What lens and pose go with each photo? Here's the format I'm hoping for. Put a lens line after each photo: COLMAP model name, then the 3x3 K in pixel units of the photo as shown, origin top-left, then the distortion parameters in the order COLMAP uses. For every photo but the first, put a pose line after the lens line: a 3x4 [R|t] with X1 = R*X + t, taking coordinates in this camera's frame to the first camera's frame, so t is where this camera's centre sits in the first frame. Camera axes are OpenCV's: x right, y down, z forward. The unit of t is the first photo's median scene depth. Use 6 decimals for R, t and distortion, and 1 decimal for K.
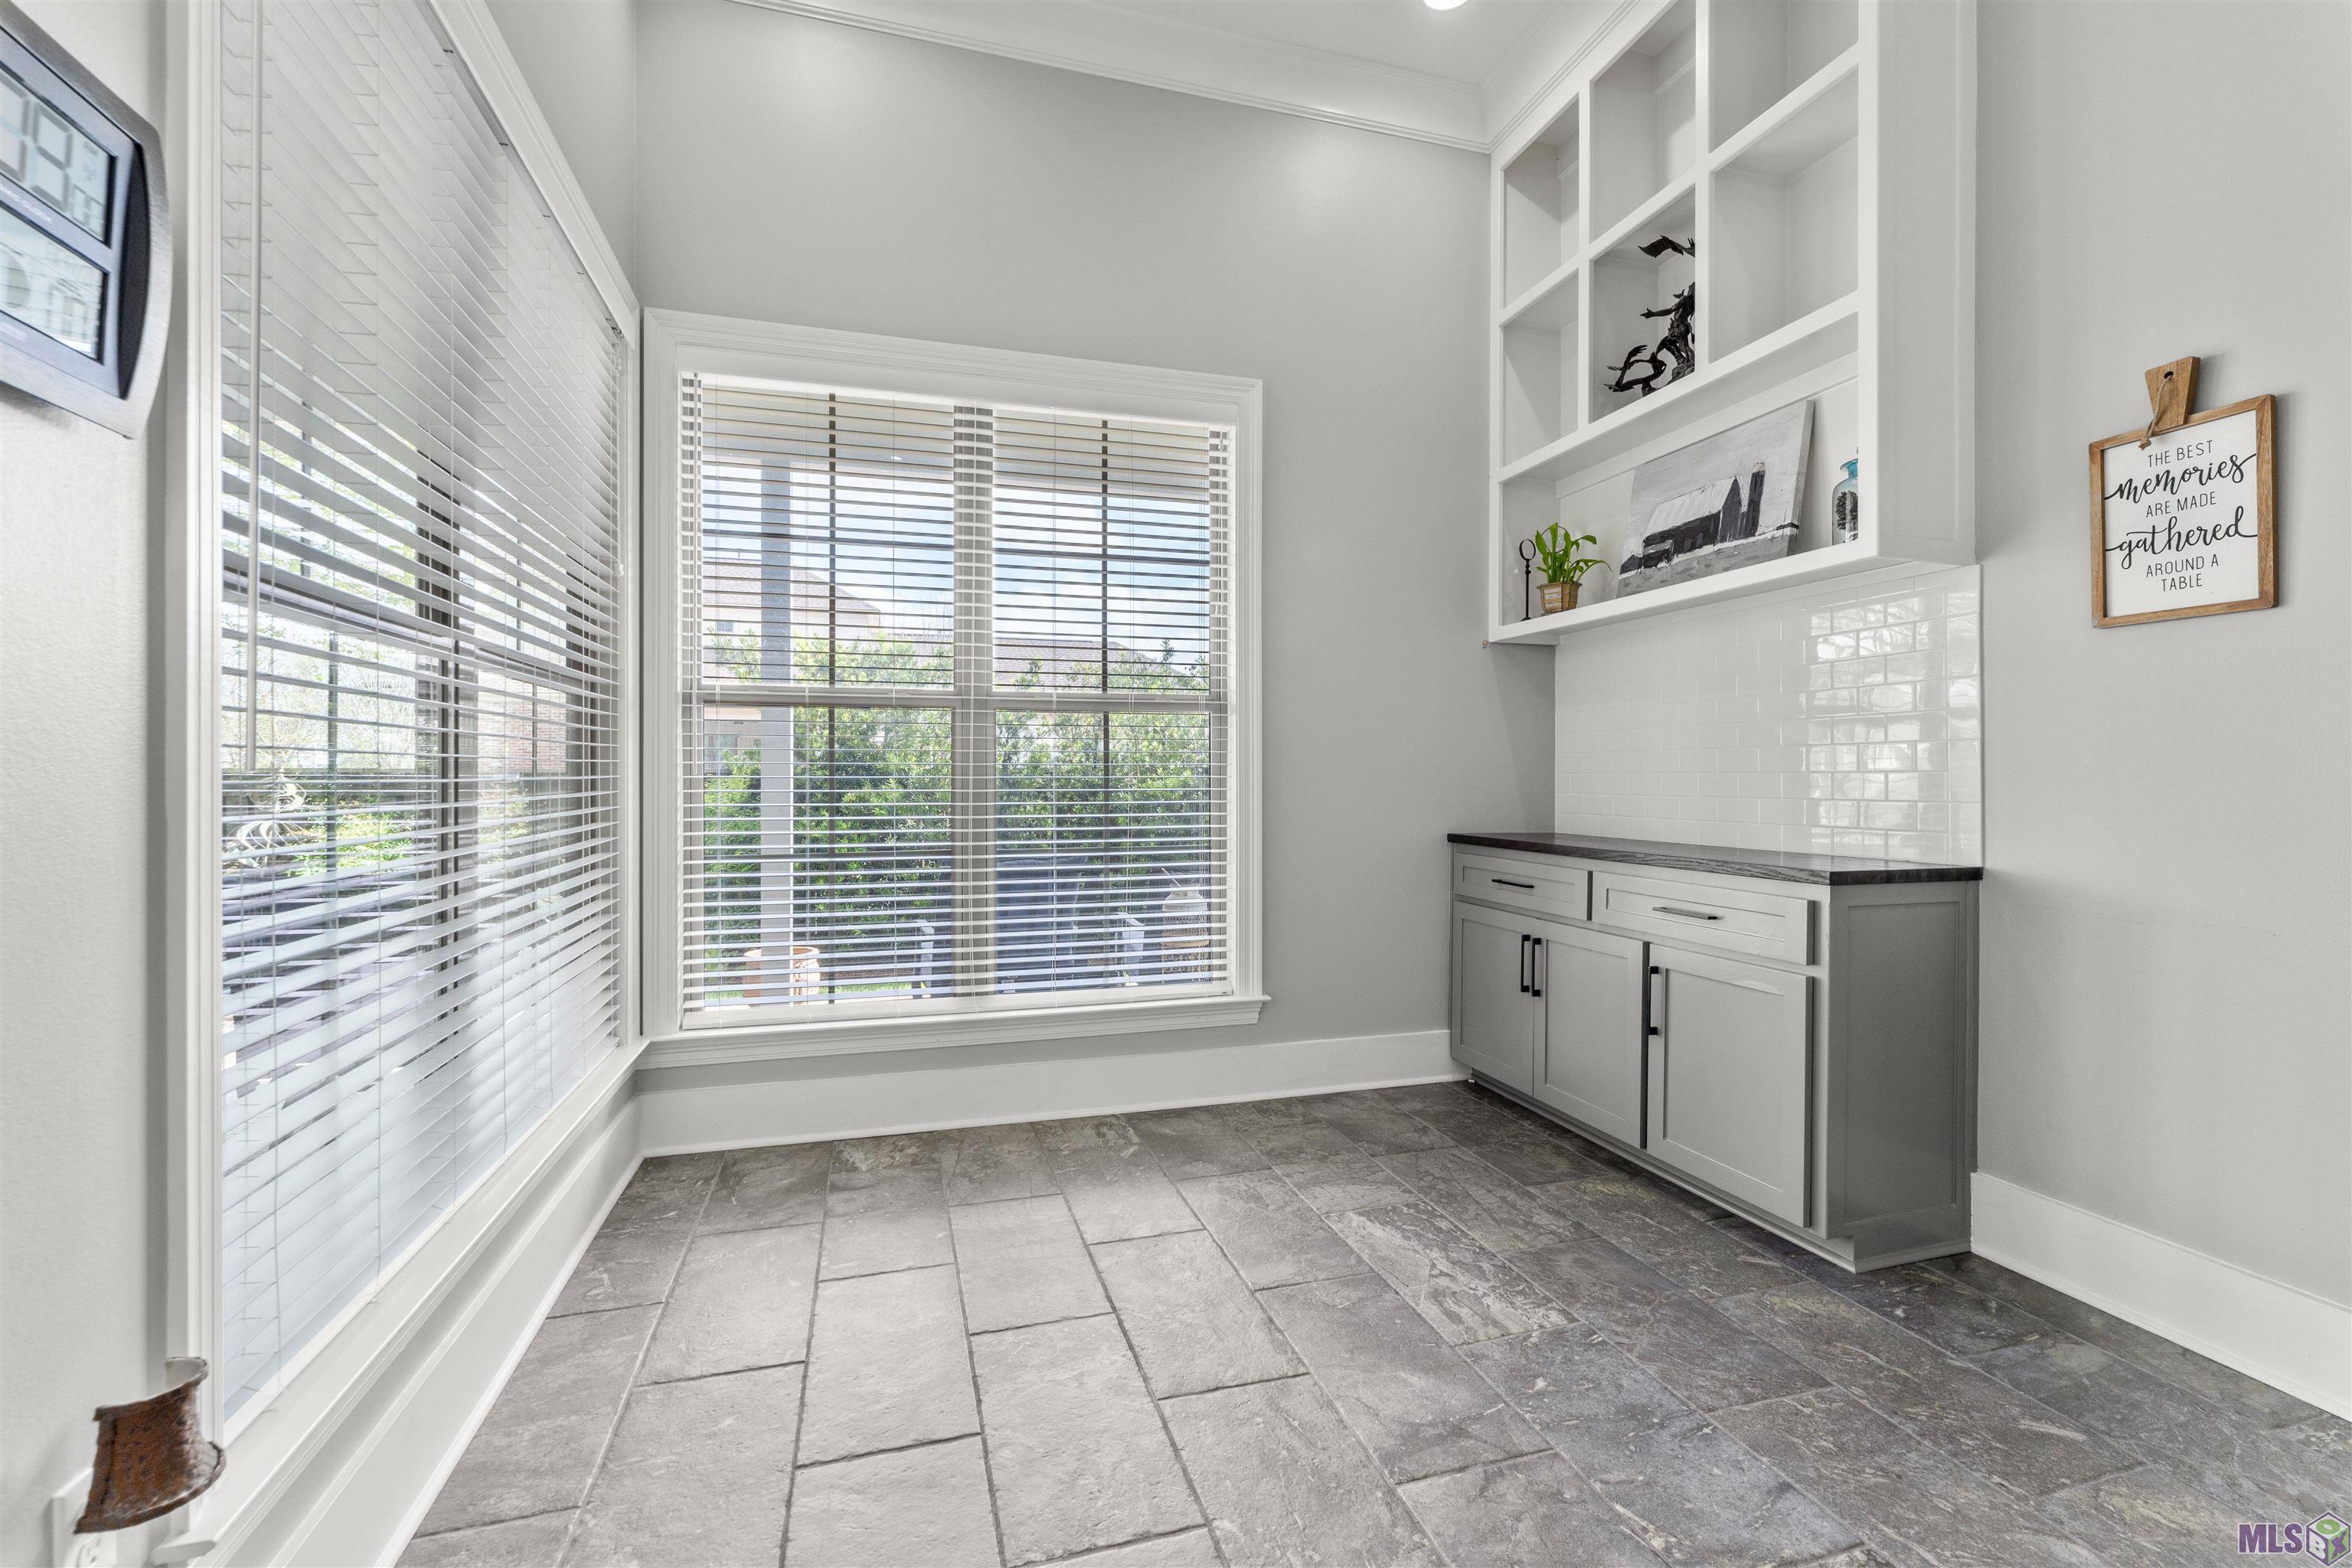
lens RADIAL K [[978.9, 0, 1153.4], [0, 978.9, 783.7], [0, 0, 1]] dist [-0.009203, 0.000220]
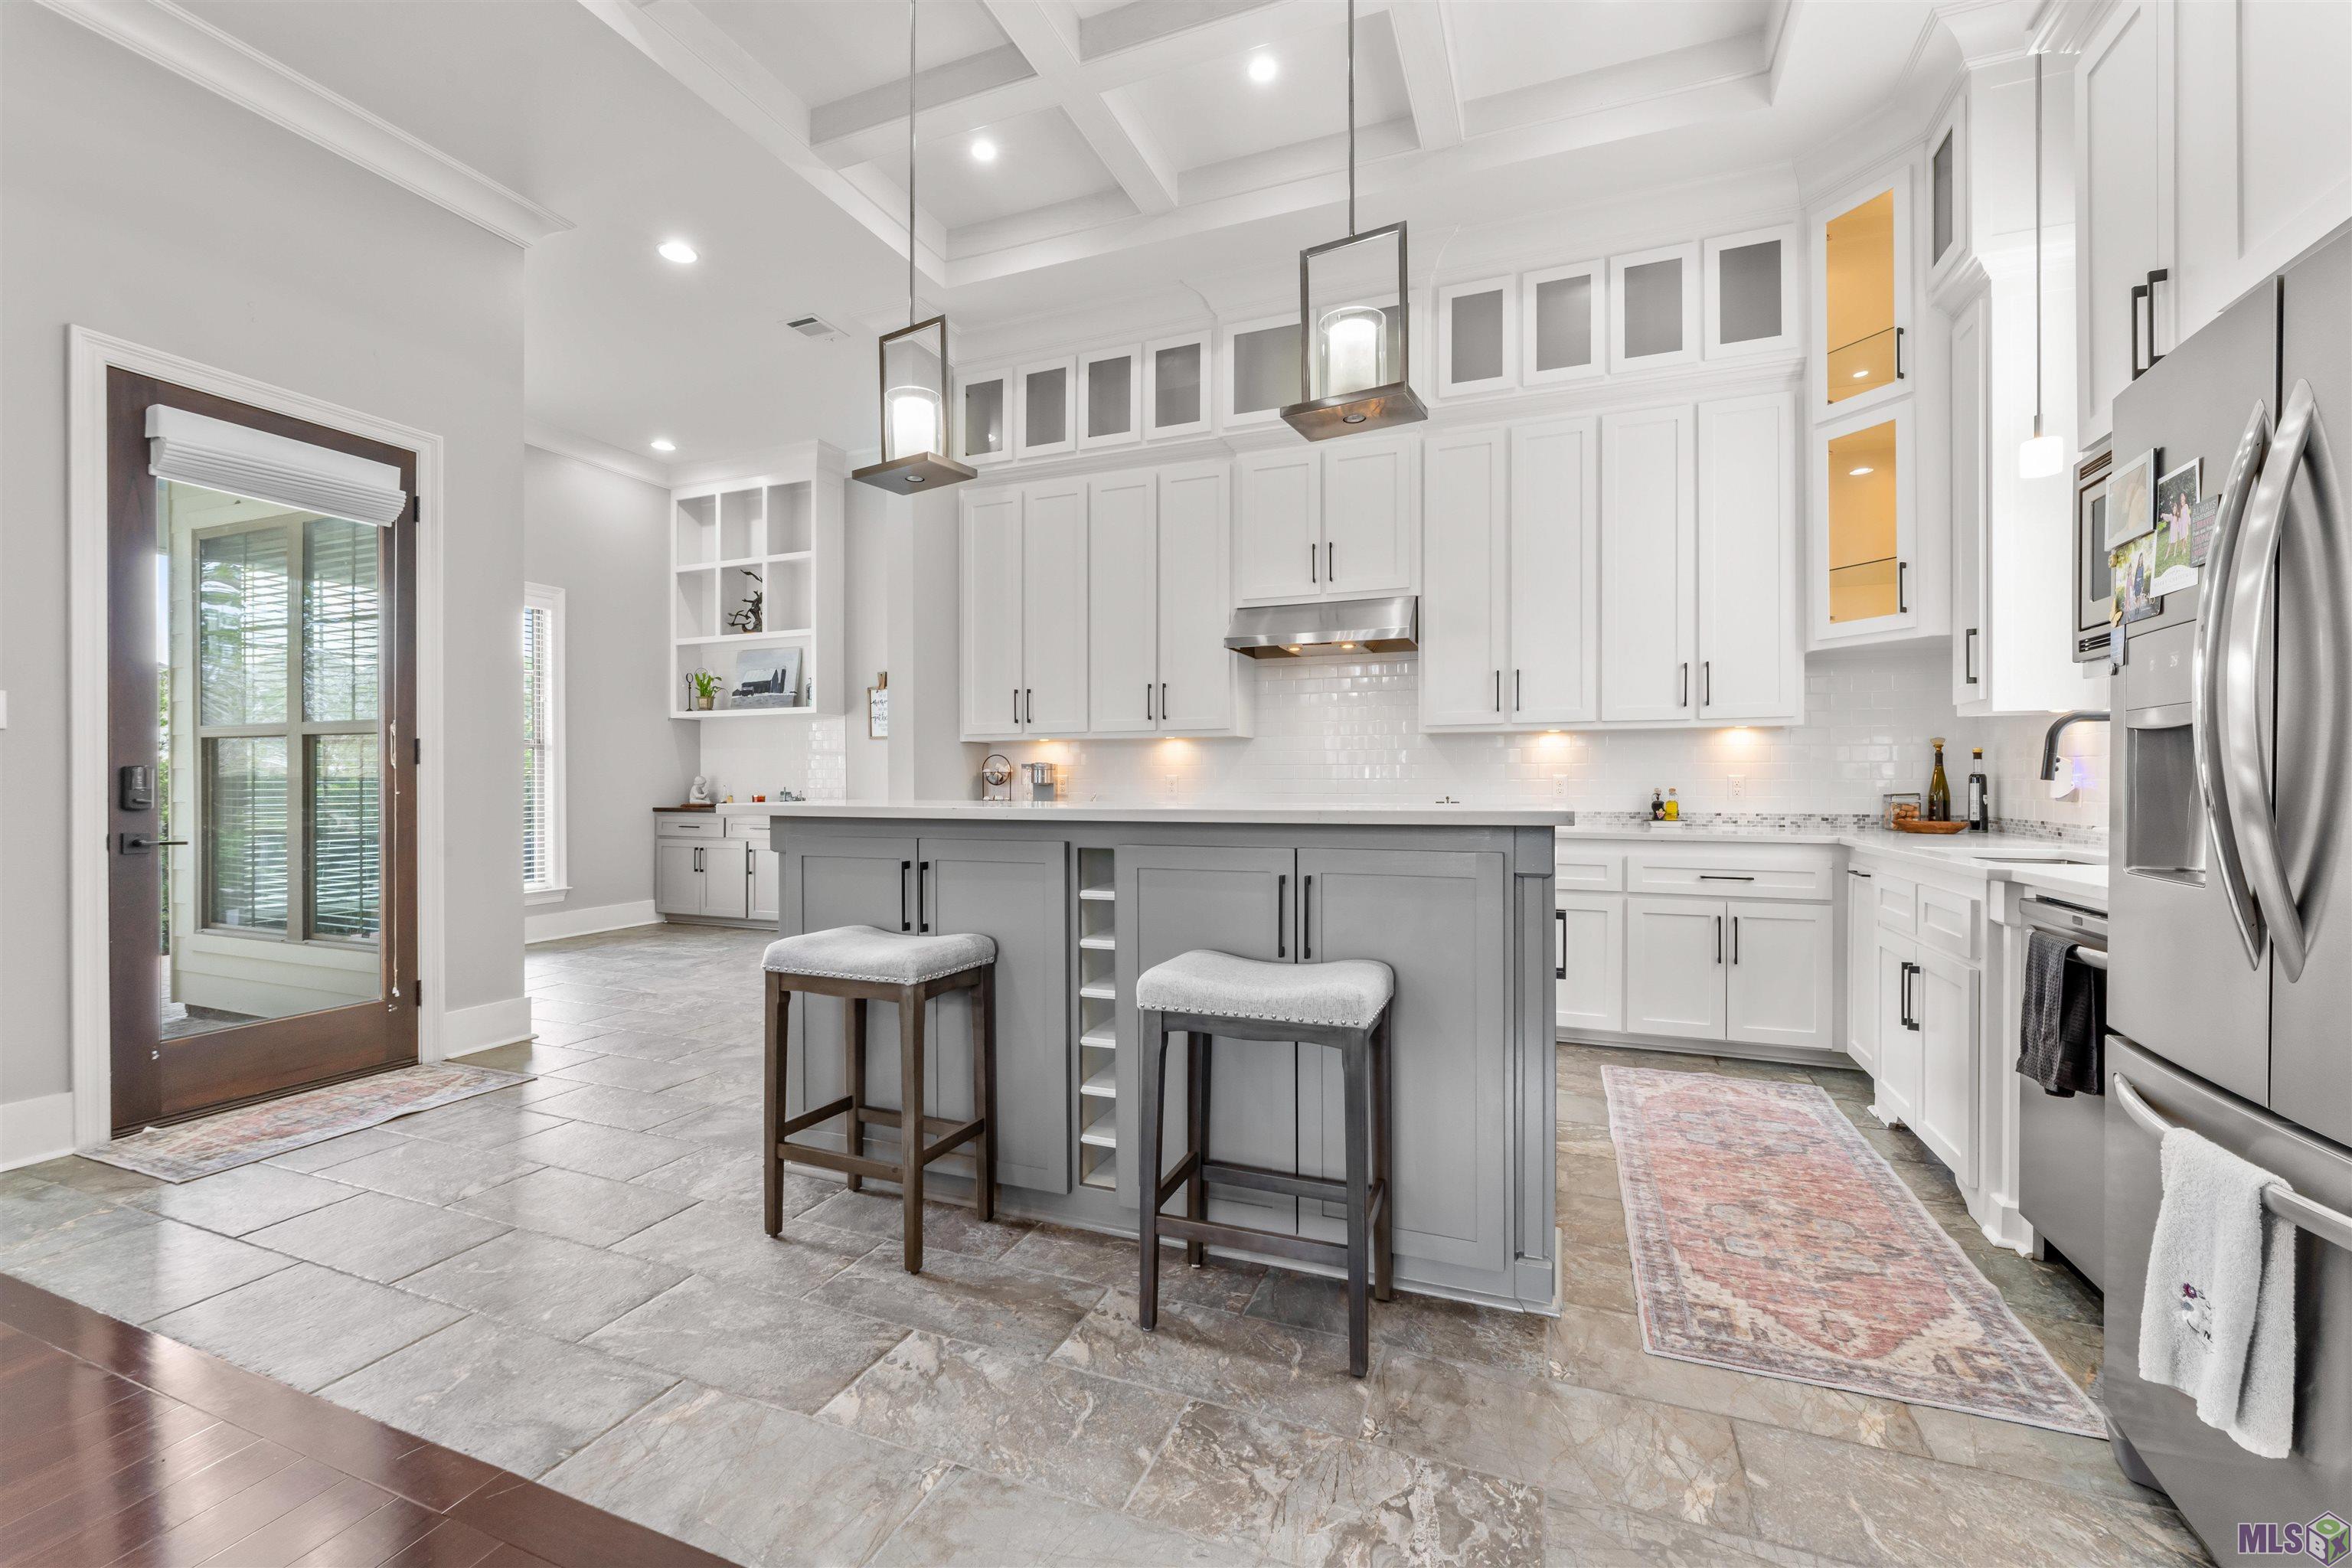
lens RADIAL K [[978.9, 0, 1157.9], [0, 978.9, 787.3], [0, 0, 1]] dist [-0.009203, 0.000220]
pose [[0.617620, -0.006003, 0.786454, -0.804996], [0.007093, 0.999973, 0.002062, 0.011472], [-0.786445, 0.004305, 0.617646, -1.373823]]
